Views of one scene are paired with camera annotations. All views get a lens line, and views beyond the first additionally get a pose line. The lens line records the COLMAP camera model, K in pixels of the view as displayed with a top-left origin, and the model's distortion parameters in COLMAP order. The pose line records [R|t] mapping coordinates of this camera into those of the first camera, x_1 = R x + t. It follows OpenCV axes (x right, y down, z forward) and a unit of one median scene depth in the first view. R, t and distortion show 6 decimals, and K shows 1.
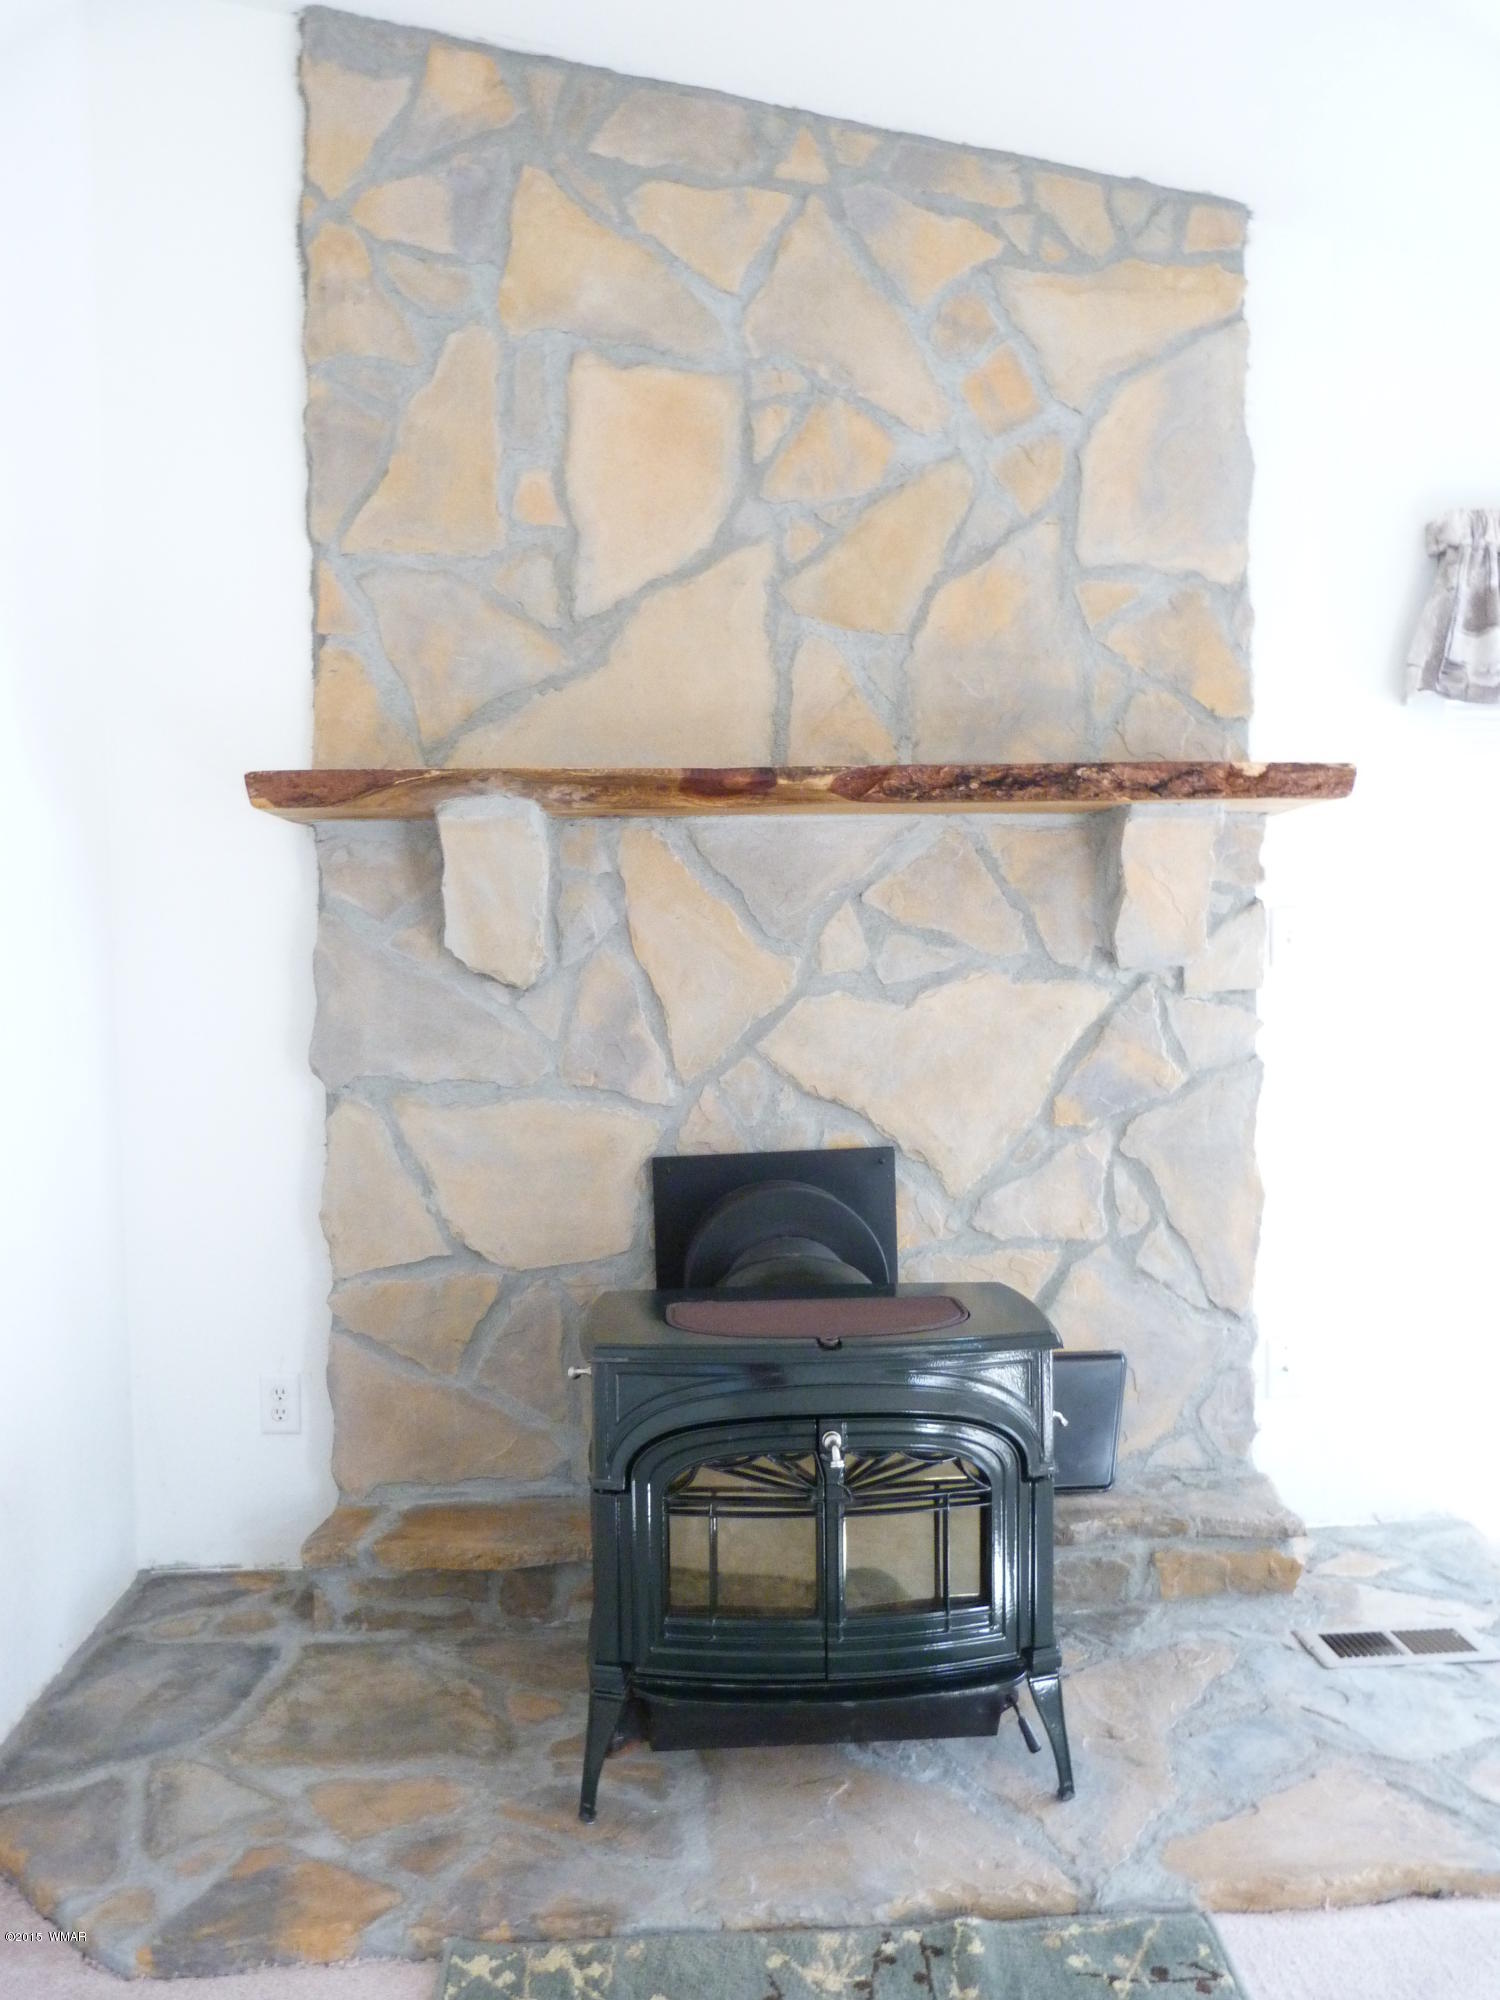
lens RADIAL K [[1479.1, 0, 750.0], [0, 1479.1, 1000.0], [0, 0, 1]] dist [-0.030306, 0.002839]
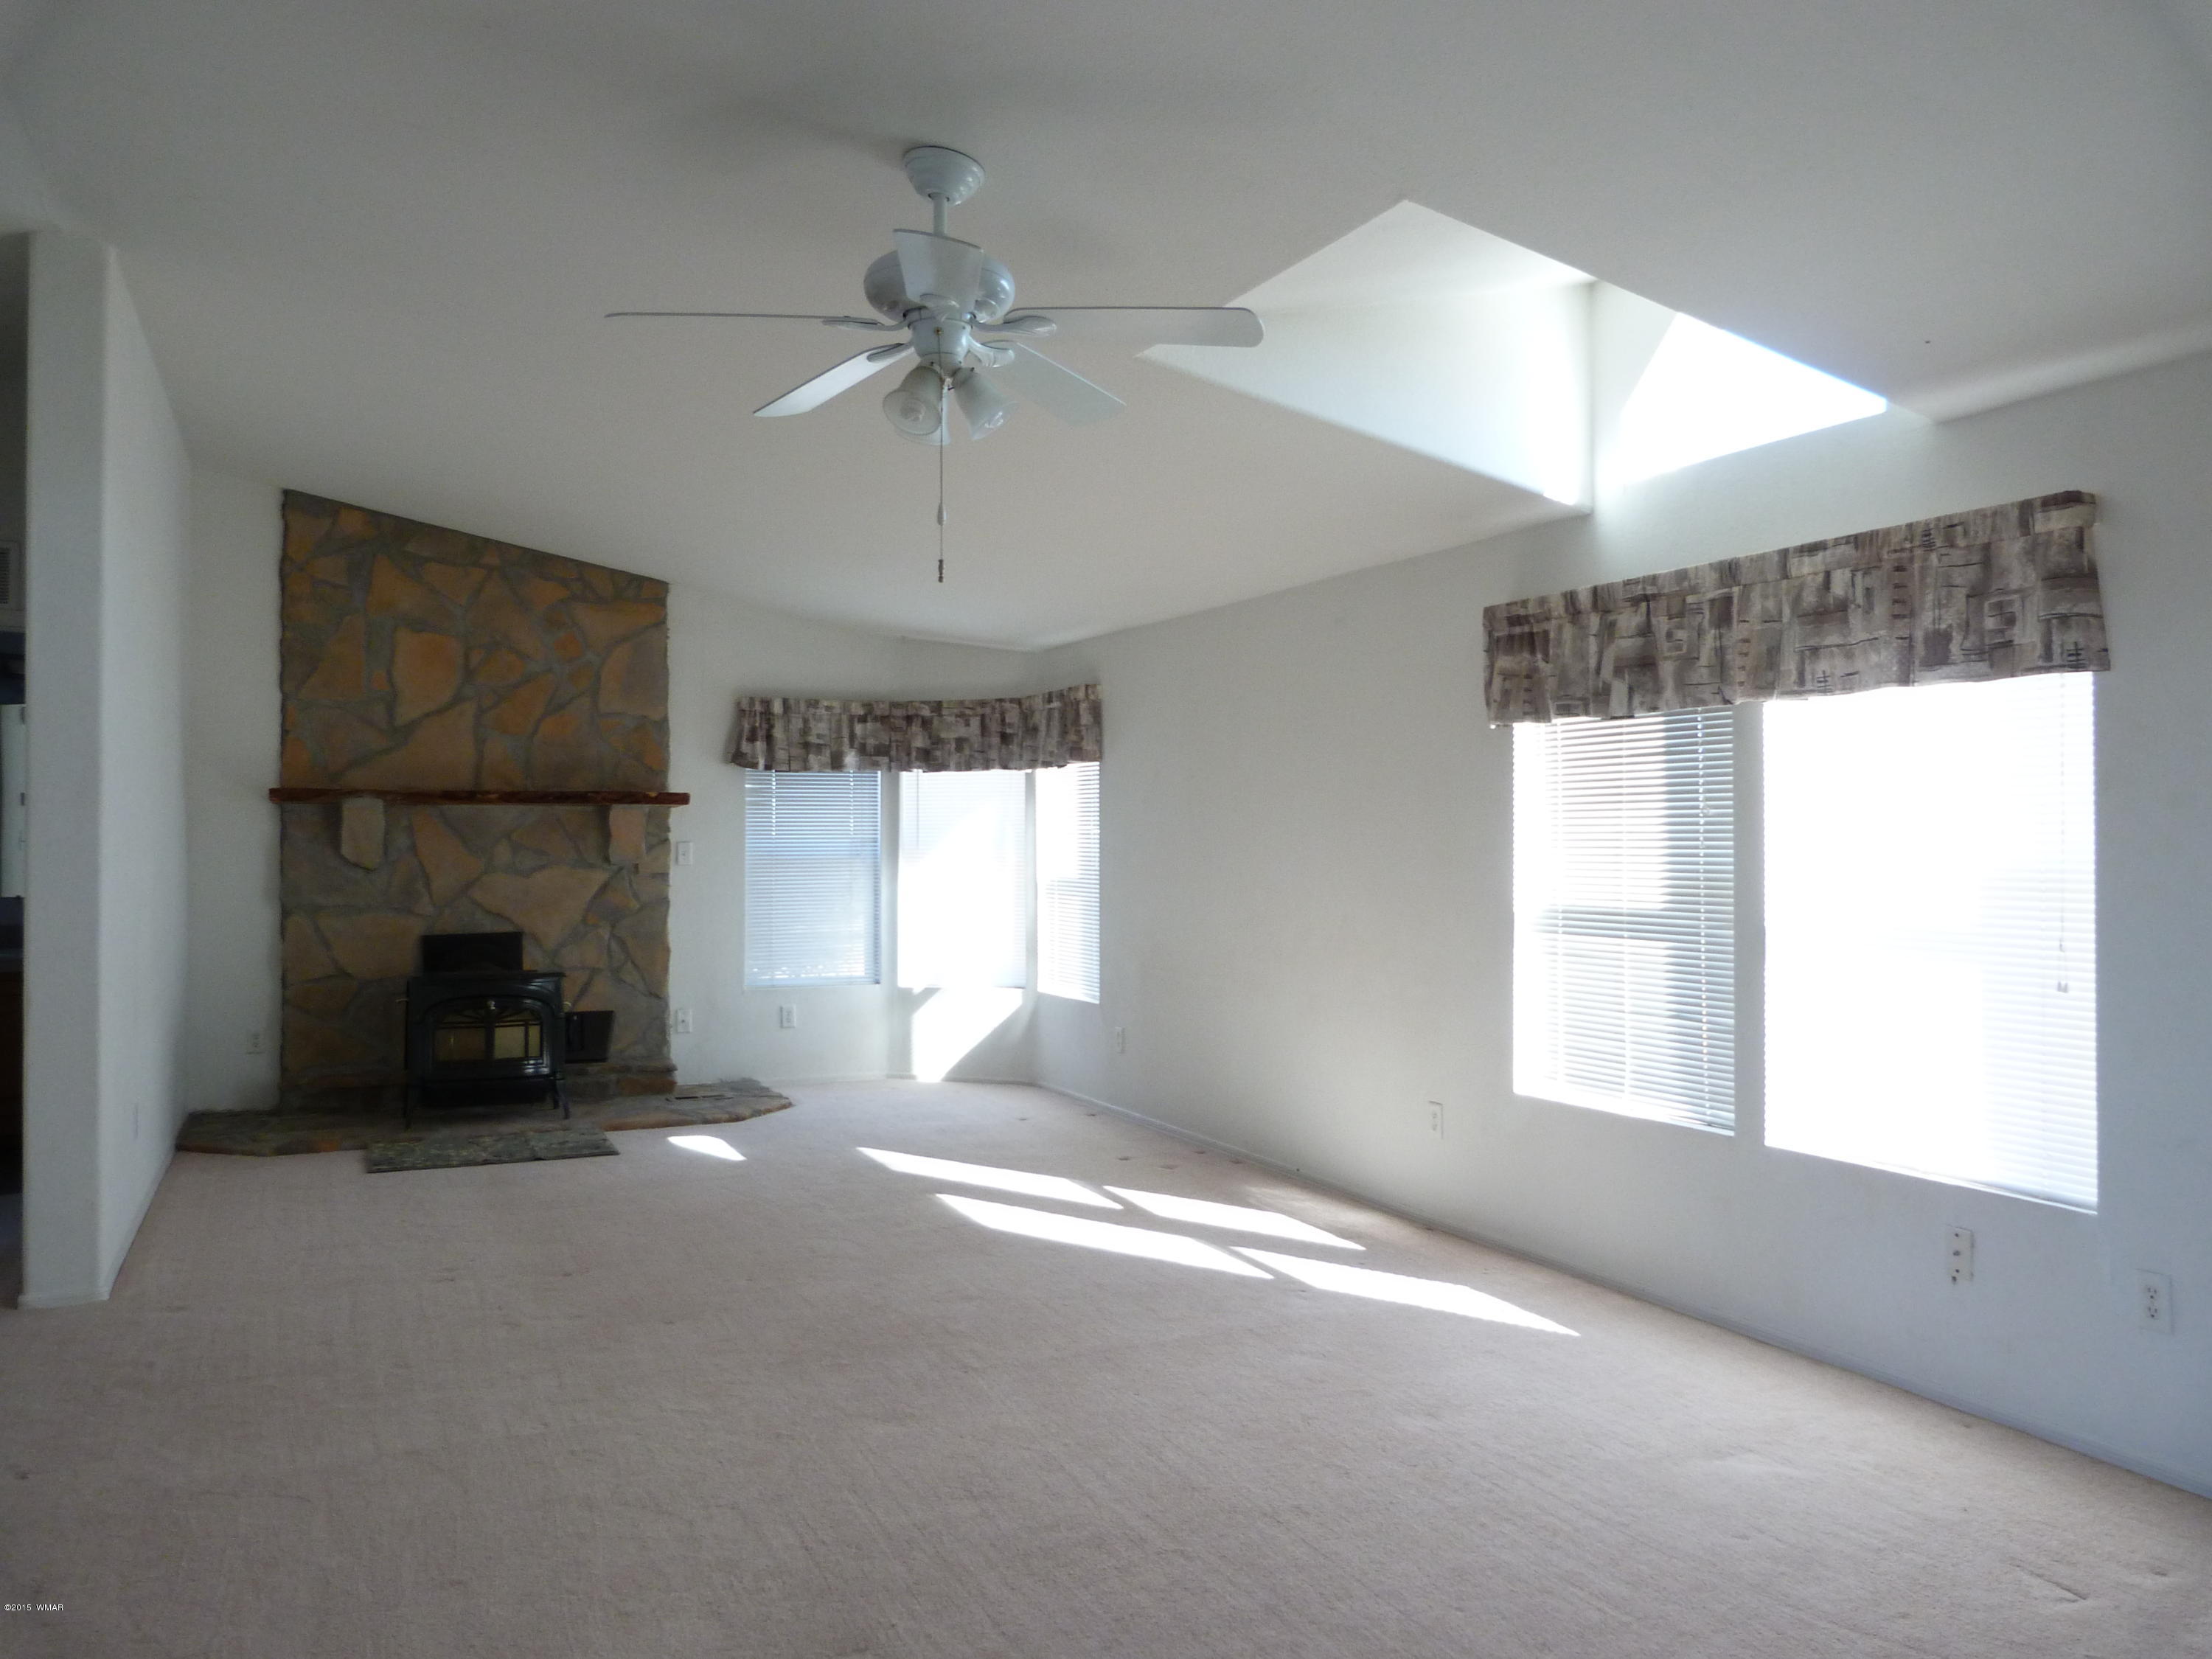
lens RADIAL K [[1635.9, 0, 1106.0], [0, 1635.9, 829.5], [0, 0, 1]] dist [-0.030306, 0.002839]
pose [[0.926006, 0.015791, 0.377179, -0.036086], [0.003939, 0.998666, -0.051482, 0.071862], [-0.377489, 0.049158, 0.924708, -2.090417]]
